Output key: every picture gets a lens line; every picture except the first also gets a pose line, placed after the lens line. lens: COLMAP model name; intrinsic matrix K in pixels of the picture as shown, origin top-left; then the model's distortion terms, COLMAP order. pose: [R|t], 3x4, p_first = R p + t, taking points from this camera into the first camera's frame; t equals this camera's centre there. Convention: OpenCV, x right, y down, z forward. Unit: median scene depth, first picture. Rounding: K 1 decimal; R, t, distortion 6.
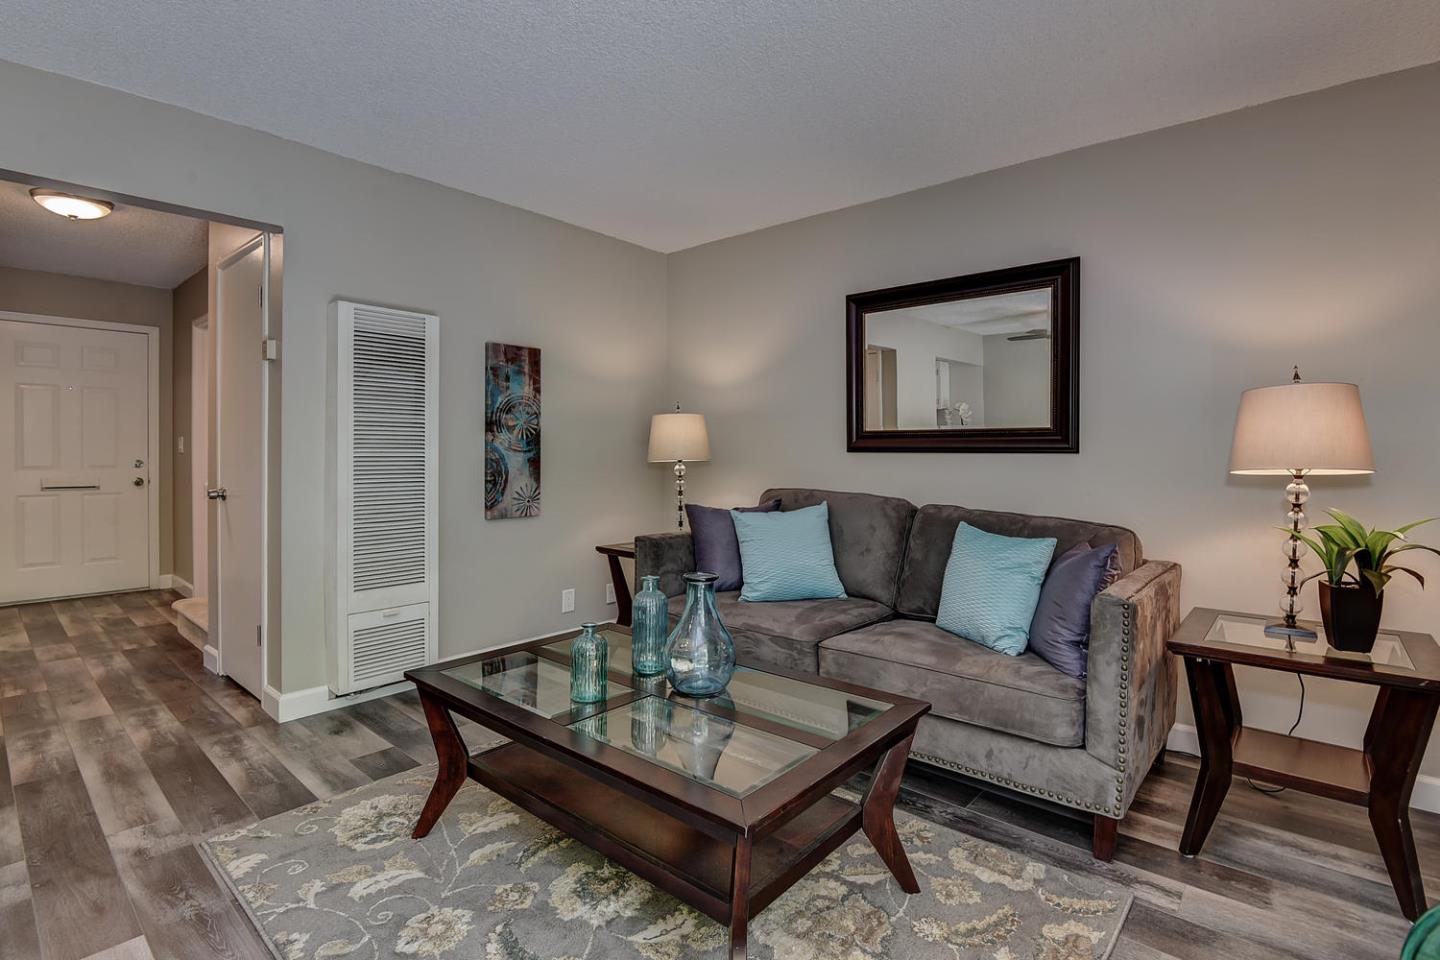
lens RADIAL K [[688.4, 0, 740.3], [0, 688.4, 460.5], [0, 0, 1]] dist [-0.021258, 0.000461]
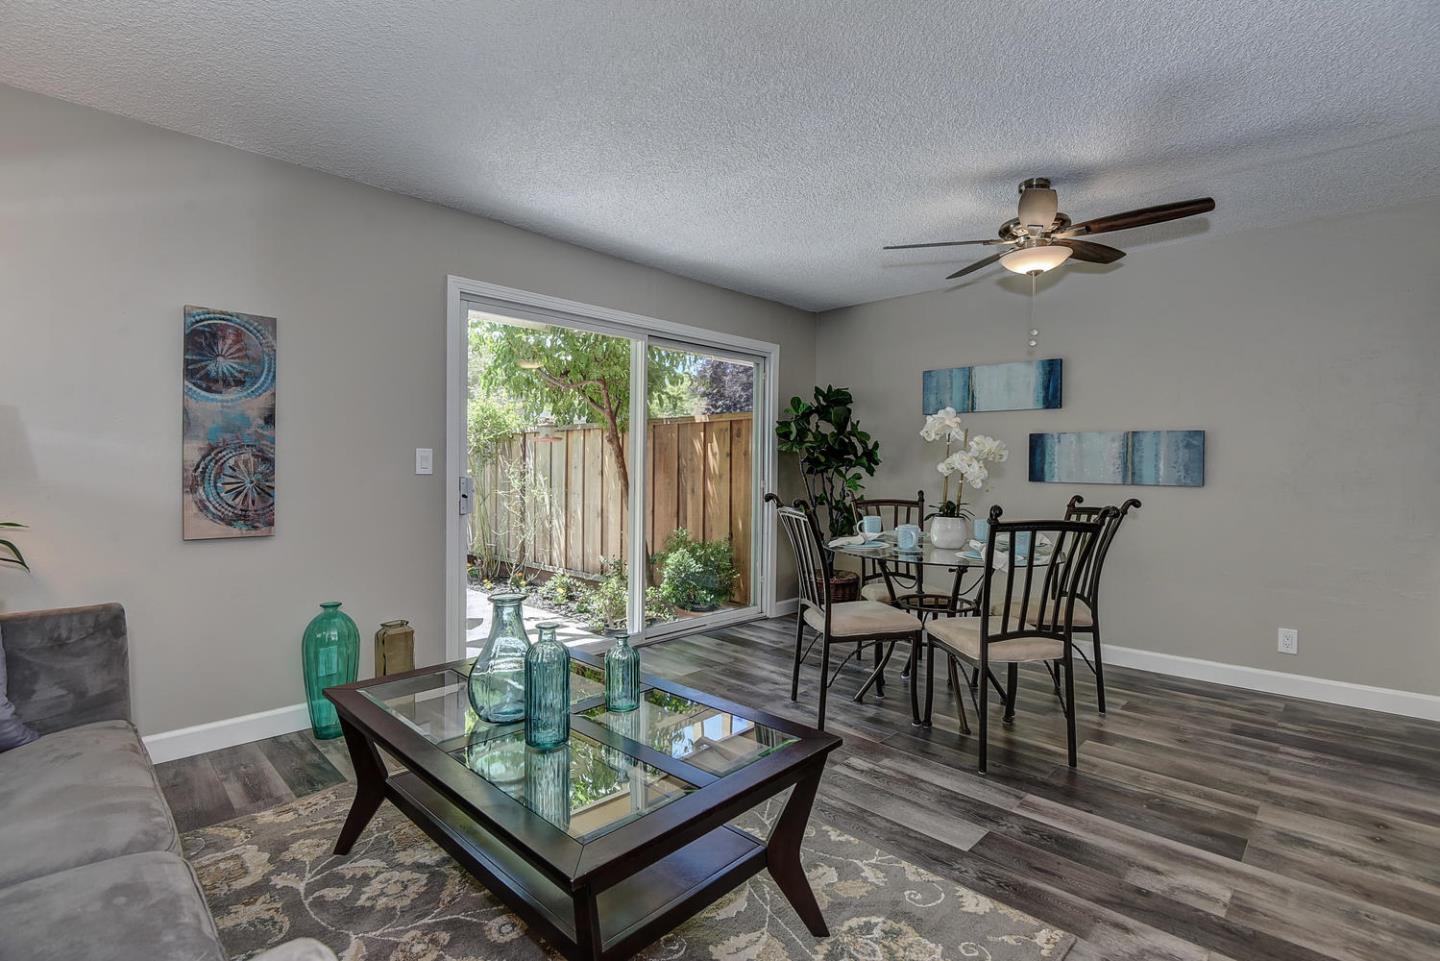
lens RADIAL K [[668.4, 0, 723.8], [0, 668.4, 463.6], [0, 0, 1]] dist [-0.020940, -0.000782]
pose [[-0.997959, -0.013614, 0.062398, -0.306142], [-0.013076, 0.999874, 0.009029, -0.022565], [-0.062513, 0.008195, -0.998011, 1.399232]]
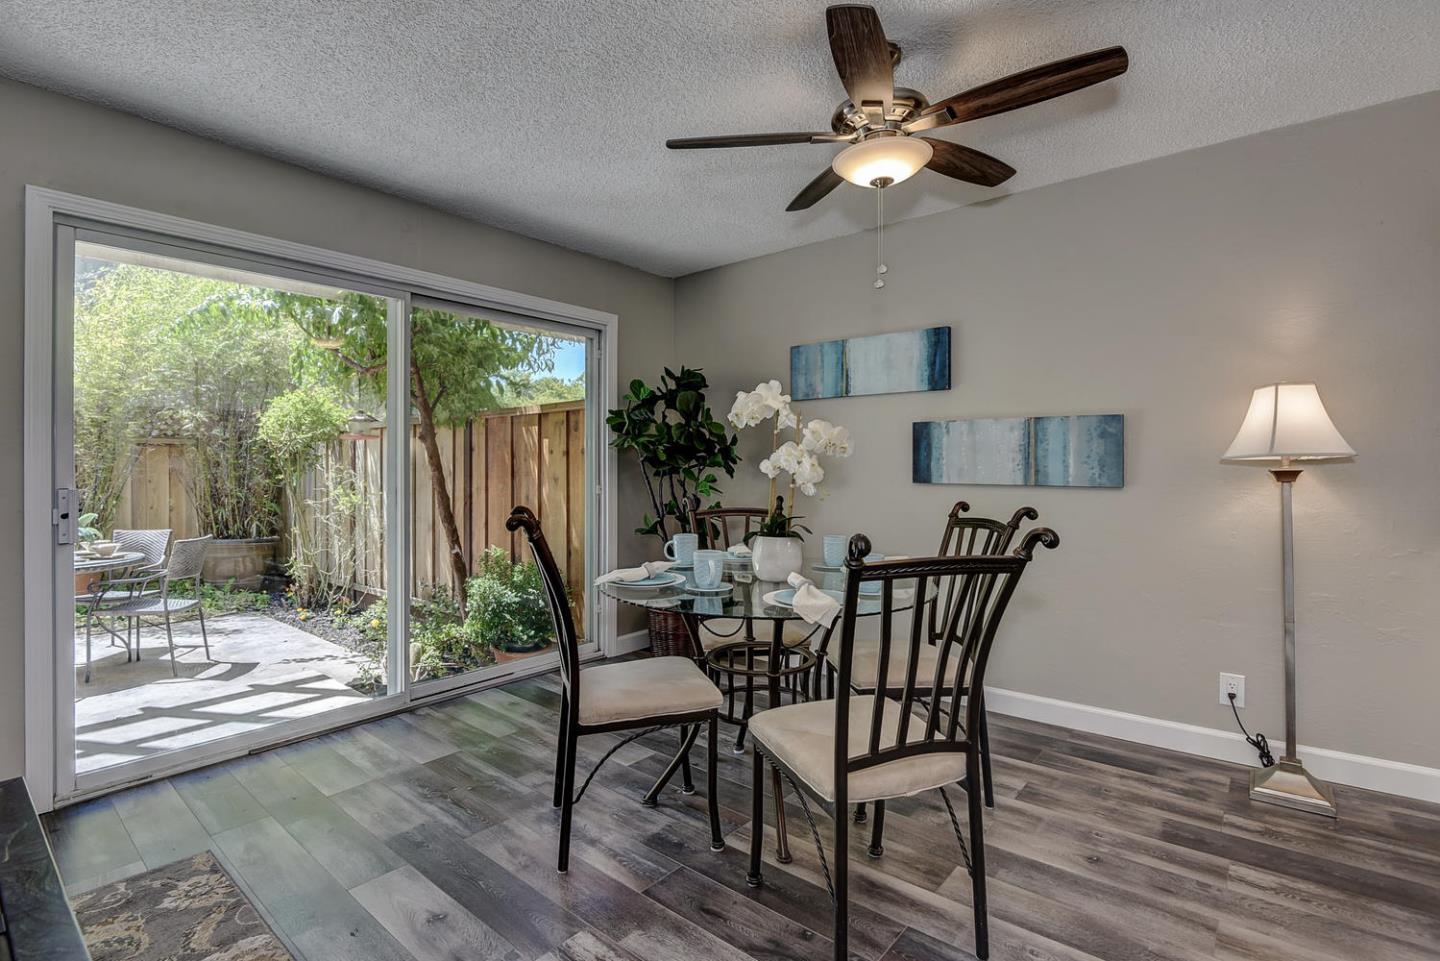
lens RADIAL K [[672.4, 0, 723.4], [0, 672.4, 462.6], [0, 0, 1]] dist [-0.017689, -0.000167]
pose [[-0.999867, -0.003427, -0.015955, -0.569003], [-0.003524, 0.999976, 0.006020, -0.019378], [0.015934, 0.006075, -0.999855, 1.010011]]
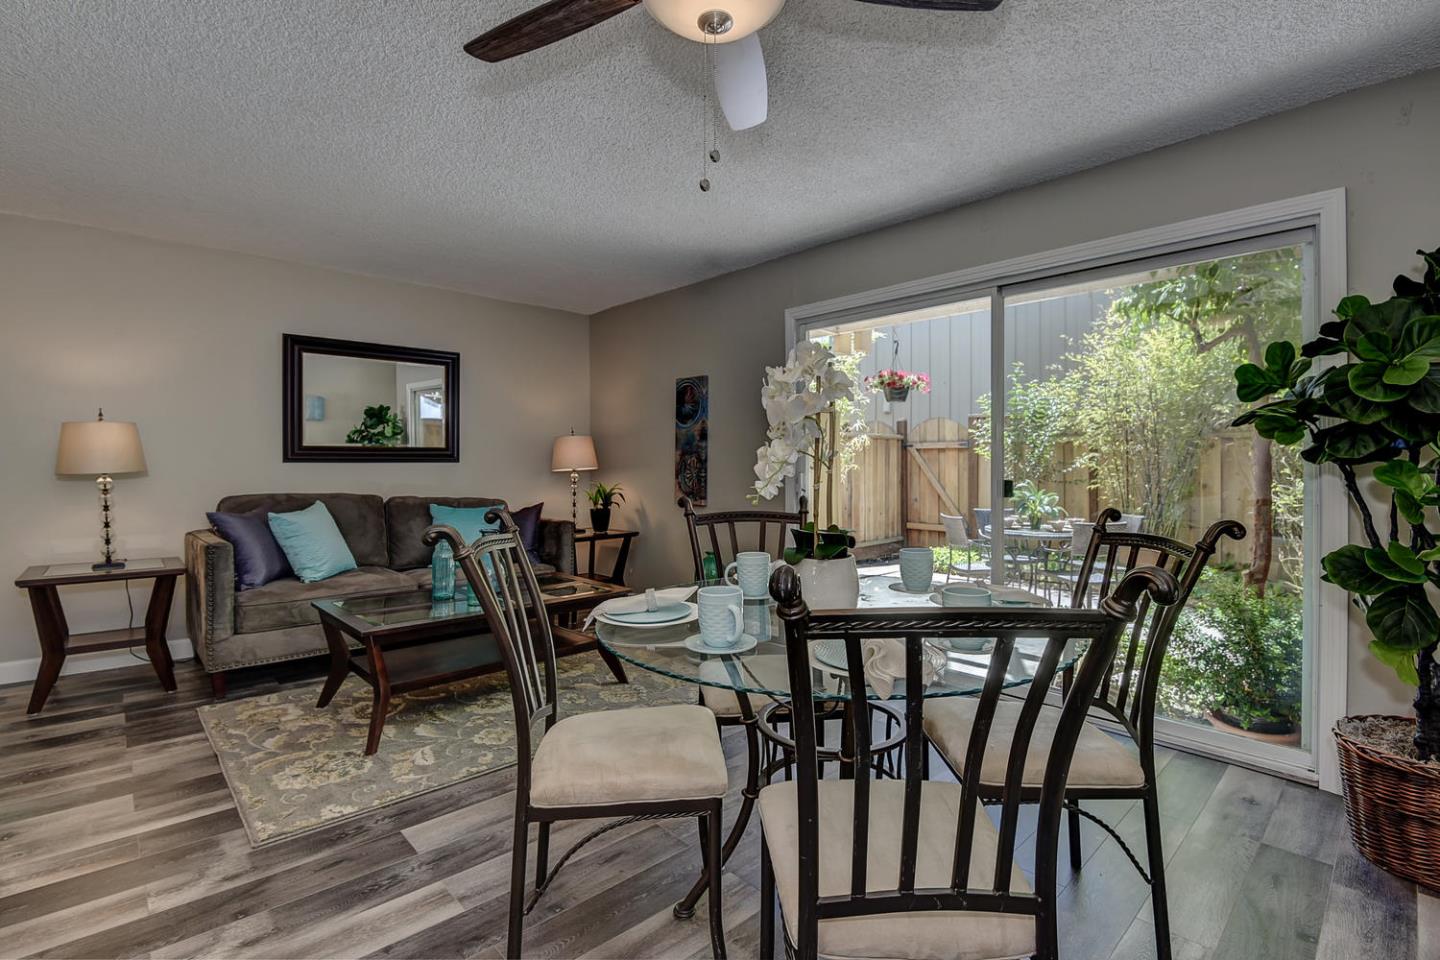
lens RADIAL K [[672.4, 0, 723.4], [0, 672.4, 462.1], [0, 0, 1]] dist [-0.017689, -0.000167]
pose [[0.107903, -0.006223, 0.994142, -1.306761], [0.010902, 0.999928, 0.005076, -0.013341], [-0.994102, 0.010290, 0.107964, 0.131760]]
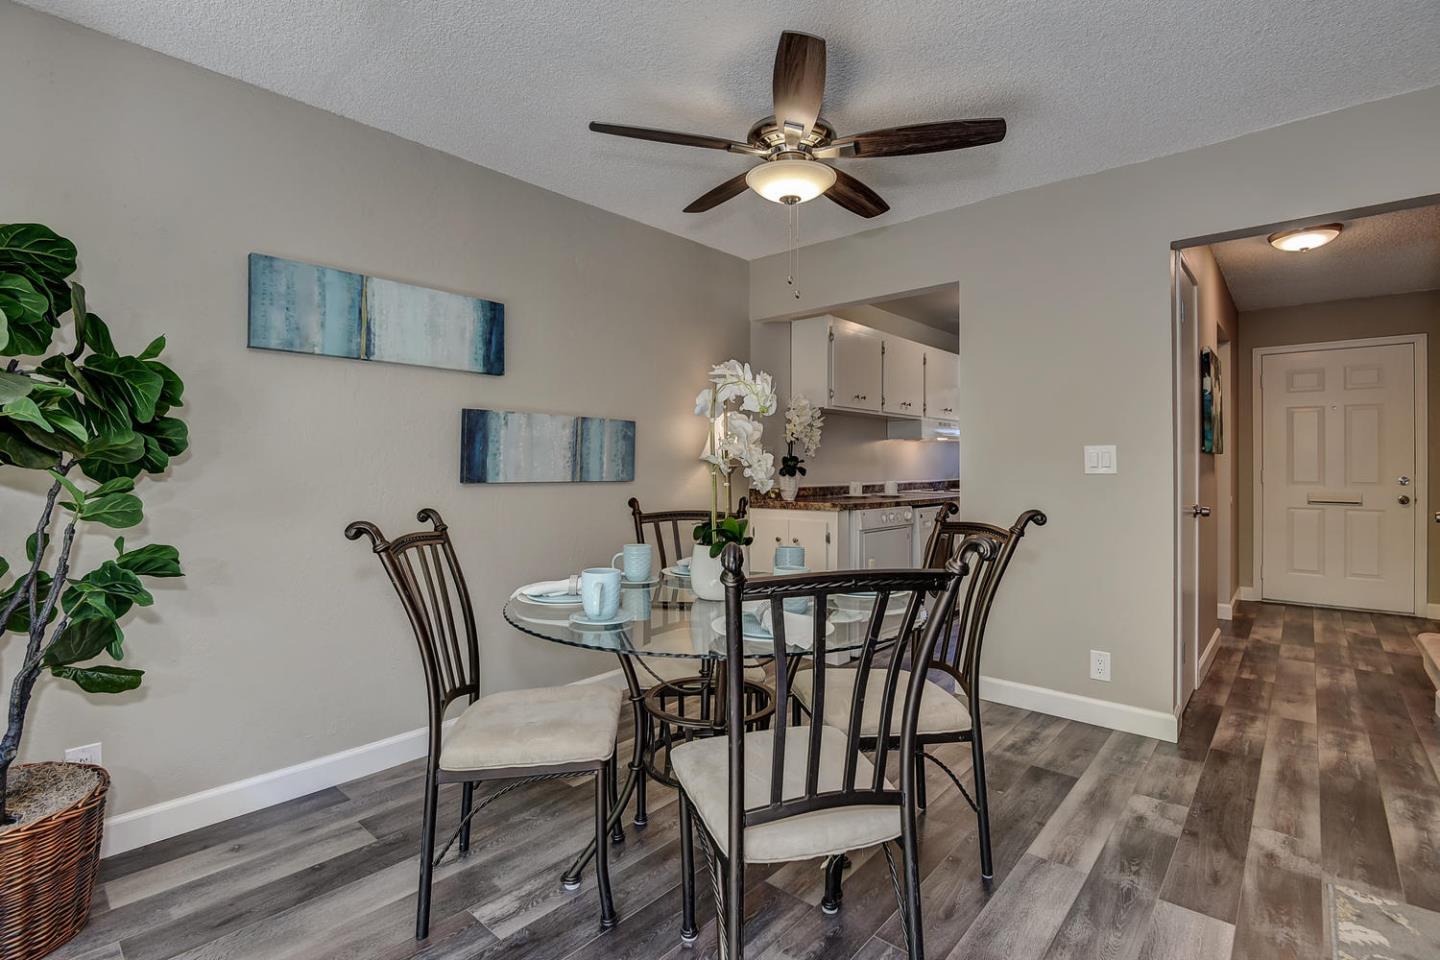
lens RADIAL K [[672.4, 0, 723.4], [0, 672.4, 462.1], [0, 0, 1]] dist [-0.017689, -0.000167]
pose [[-0.015877, -0.011009, -0.999813, 0.102387], [-0.012281, 0.999866, -0.010815, 0.000028], [0.999799, 0.012107, -0.016010, 0.124866]]
